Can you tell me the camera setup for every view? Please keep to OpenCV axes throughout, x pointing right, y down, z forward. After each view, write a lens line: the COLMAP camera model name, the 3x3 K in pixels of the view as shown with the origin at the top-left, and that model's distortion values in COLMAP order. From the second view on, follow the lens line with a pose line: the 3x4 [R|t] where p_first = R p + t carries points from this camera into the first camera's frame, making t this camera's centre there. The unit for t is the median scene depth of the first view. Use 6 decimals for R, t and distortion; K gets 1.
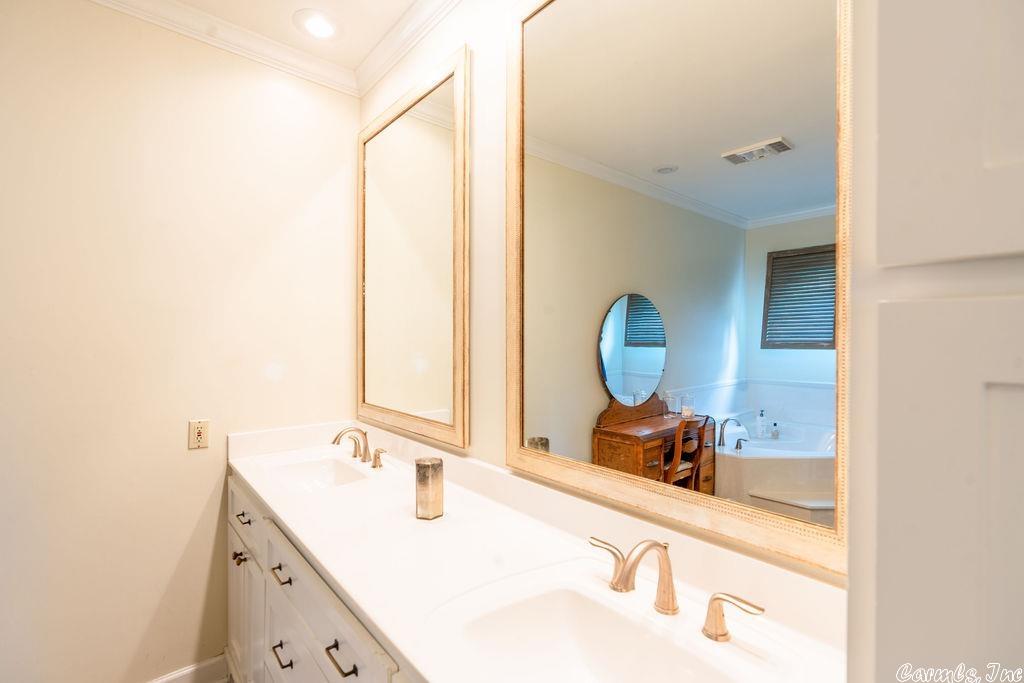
lens RADIAL K [[457.5, 0, 512.0], [0, 457.5, 341.5], [0, 0, 1]] dist [-0.008202, 0.000962]
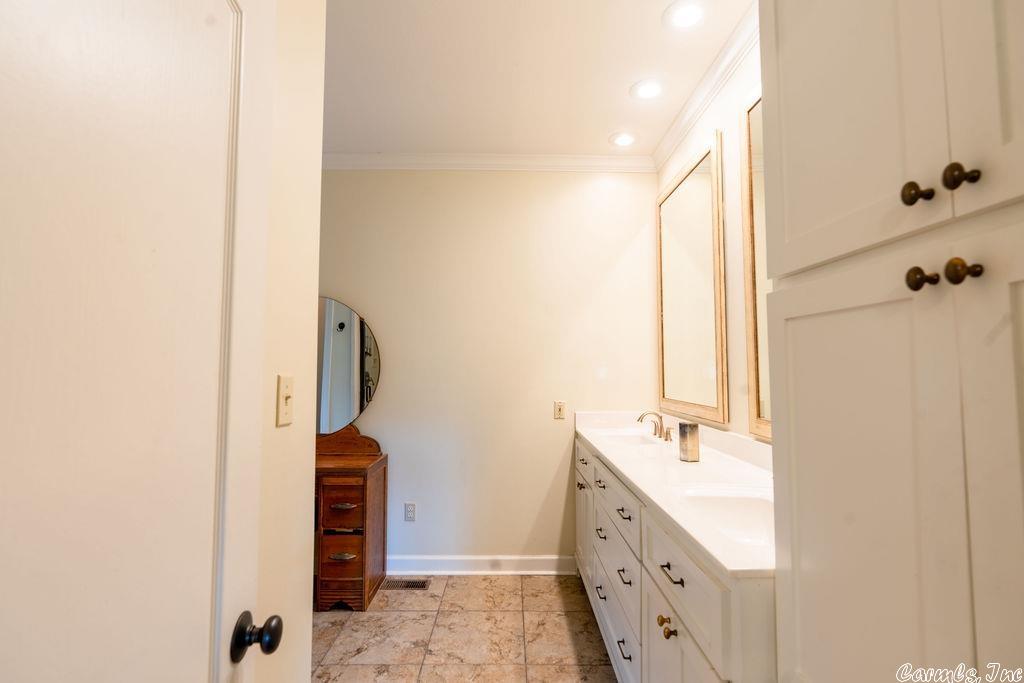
lens RADIAL K [[457.5, 0, 512.0], [0, 457.5, 341.5], [0, 0, 1]] dist [-0.008202, 0.000962]
pose [[0.758092, -0.040533, -0.650887, 0.252521], [-0.000205, 0.998052, -0.062392, 0.064456], [0.652148, 0.047432, 0.756606, -0.353387]]
